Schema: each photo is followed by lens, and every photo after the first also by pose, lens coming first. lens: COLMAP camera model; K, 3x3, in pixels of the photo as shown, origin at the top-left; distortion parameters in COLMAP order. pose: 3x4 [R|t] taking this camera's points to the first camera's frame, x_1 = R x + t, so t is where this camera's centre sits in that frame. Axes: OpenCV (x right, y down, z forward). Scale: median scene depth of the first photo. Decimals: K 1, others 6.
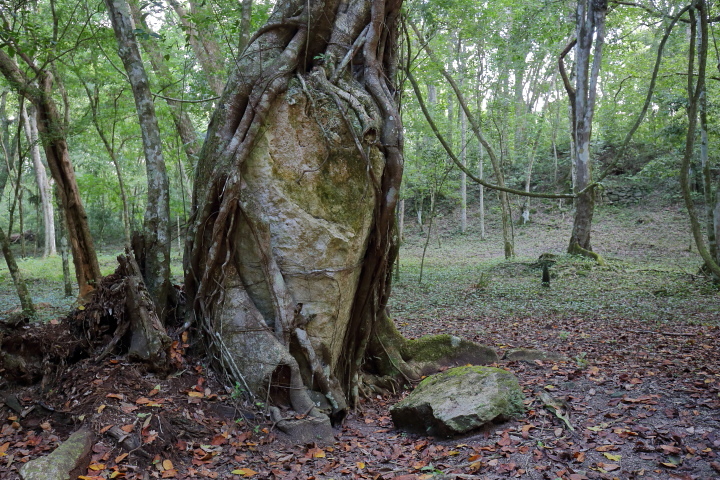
lens RADIAL K [[718.3, 0, 359.4], [0, 718.3, 240.4], [0, 0, 1]] dist [0.058880, 0.000000]
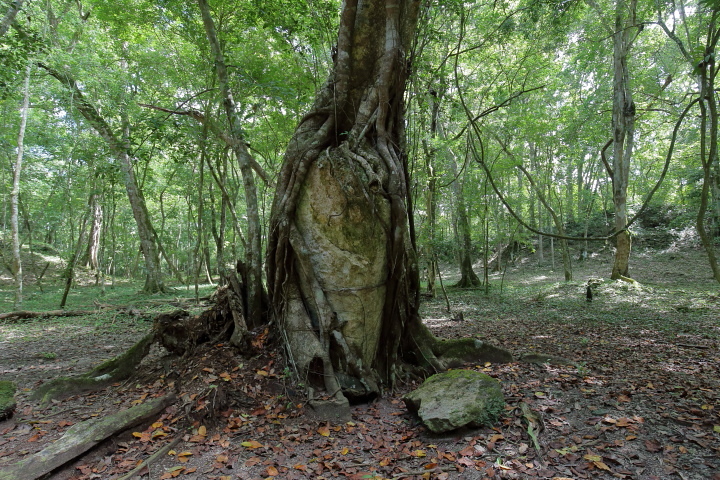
lens RADIAL K [[371.2, 0, 358.8], [0, 371.2, 252.1], [0, 0, 1]] dist [0.006121, -0.001680]
pose [[0.941188, -0.009646, -0.337746, 0.206072], [-0.006453, 0.998897, -0.046511, 0.004745], [0.337822, 0.045955, 0.940087, 0.348003]]
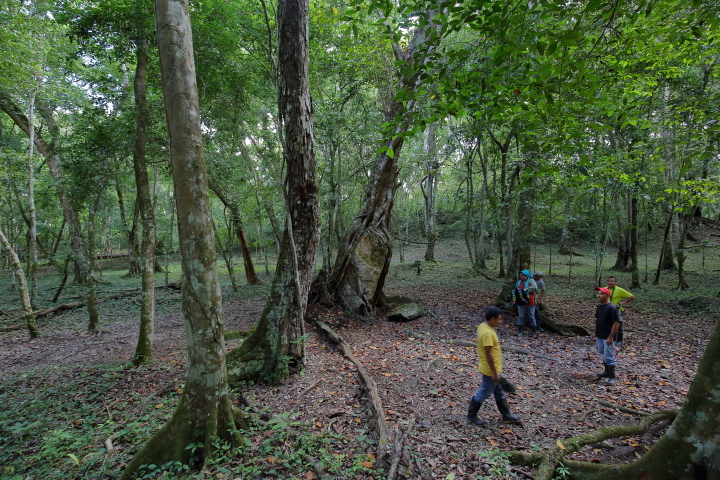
lens RADIAL K [[374.3, 0, 359.9], [0, 374.3, 239.1], [0, 0, 1]] dist [-0.001646, -0.000095]
pose [[0.991867, -0.005144, 0.127176, -0.363211], [0.006455, 0.999930, -0.009897, -0.150945], [-0.127116, 0.010638, 0.991831, -0.948989]]
